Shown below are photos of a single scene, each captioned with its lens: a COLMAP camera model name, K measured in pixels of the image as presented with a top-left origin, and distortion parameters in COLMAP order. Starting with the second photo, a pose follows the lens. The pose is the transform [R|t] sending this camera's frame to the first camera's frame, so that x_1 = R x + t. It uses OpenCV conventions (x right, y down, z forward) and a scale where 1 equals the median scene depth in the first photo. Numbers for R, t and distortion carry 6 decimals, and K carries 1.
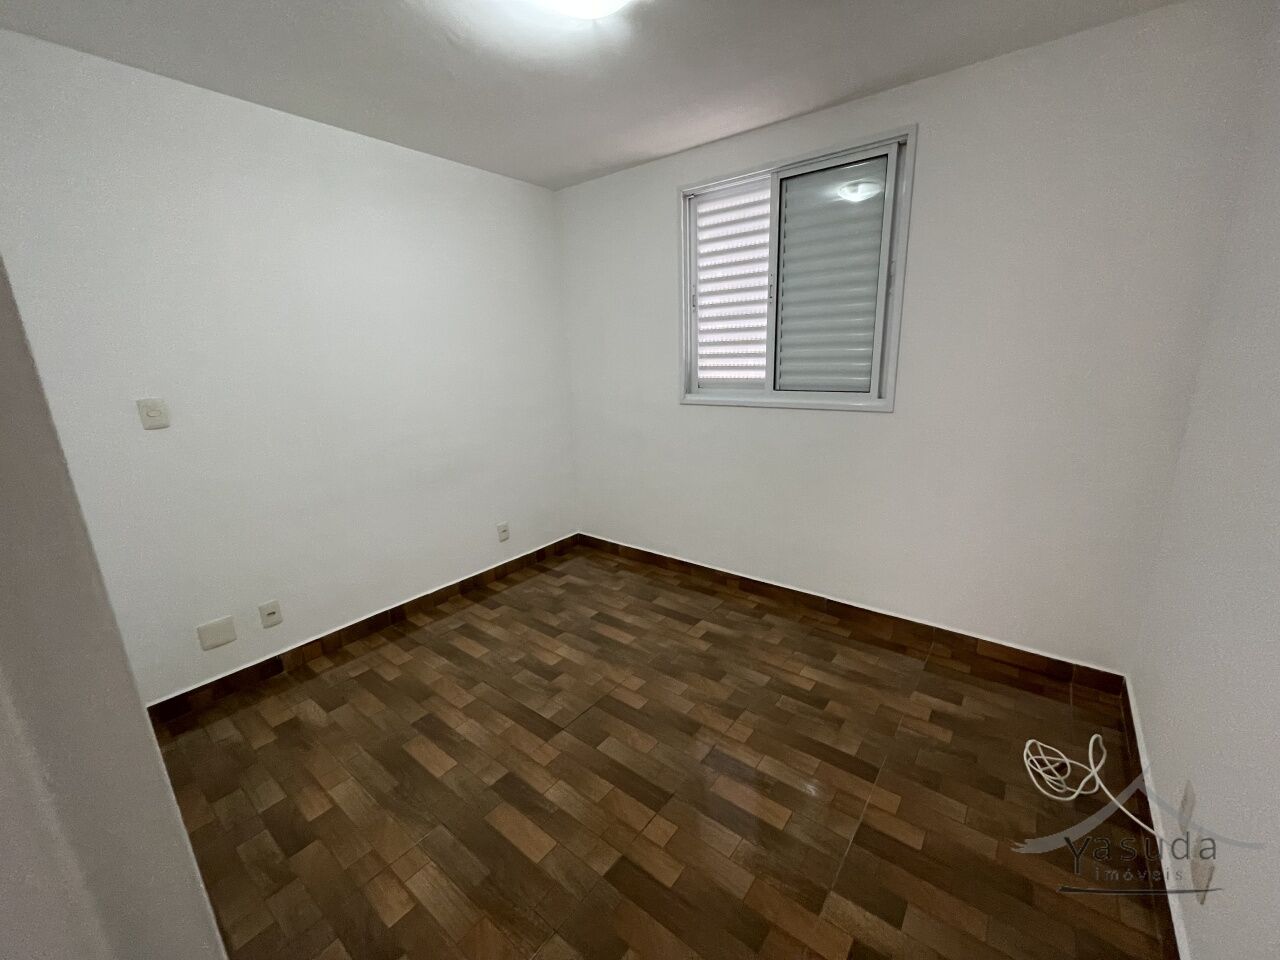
lens RADIAL K [[517.1, 0, 639.2], [0, 517.1, 477.5], [0, 0, 1]] dist [0.000678, 0.000247]
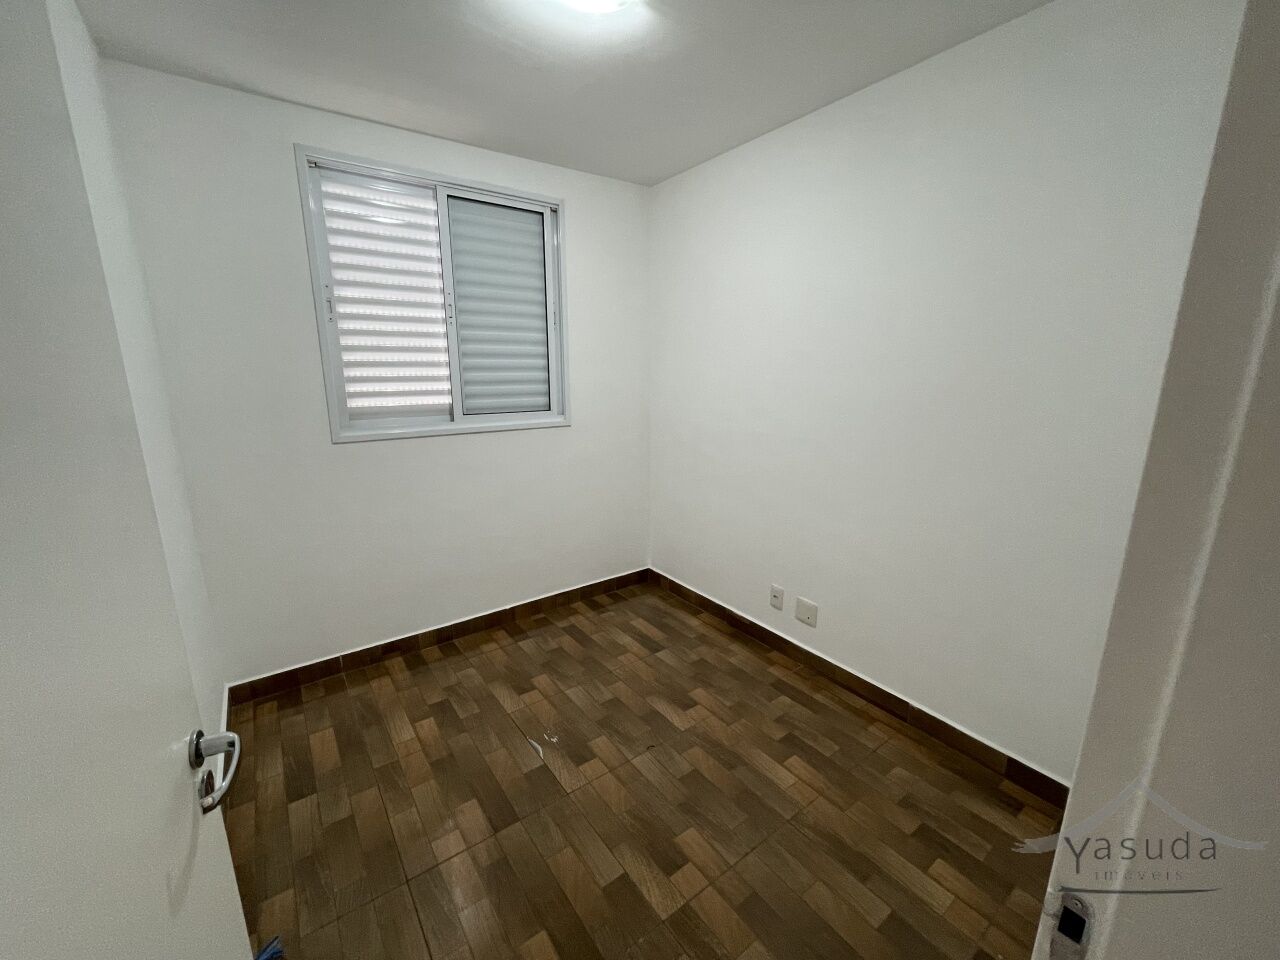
lens RADIAL K [[517.1, 0, 638.5], [0, 517.1, 485.8], [0, 0, 1]] dist [0.000678, 0.000247]
pose [[0.271362, -0.185204, 0.944490, -0.555051], [0.222887, 0.966729, 0.125527, -0.088255], [-0.936314, 0.176452, 0.303613, 0.417812]]
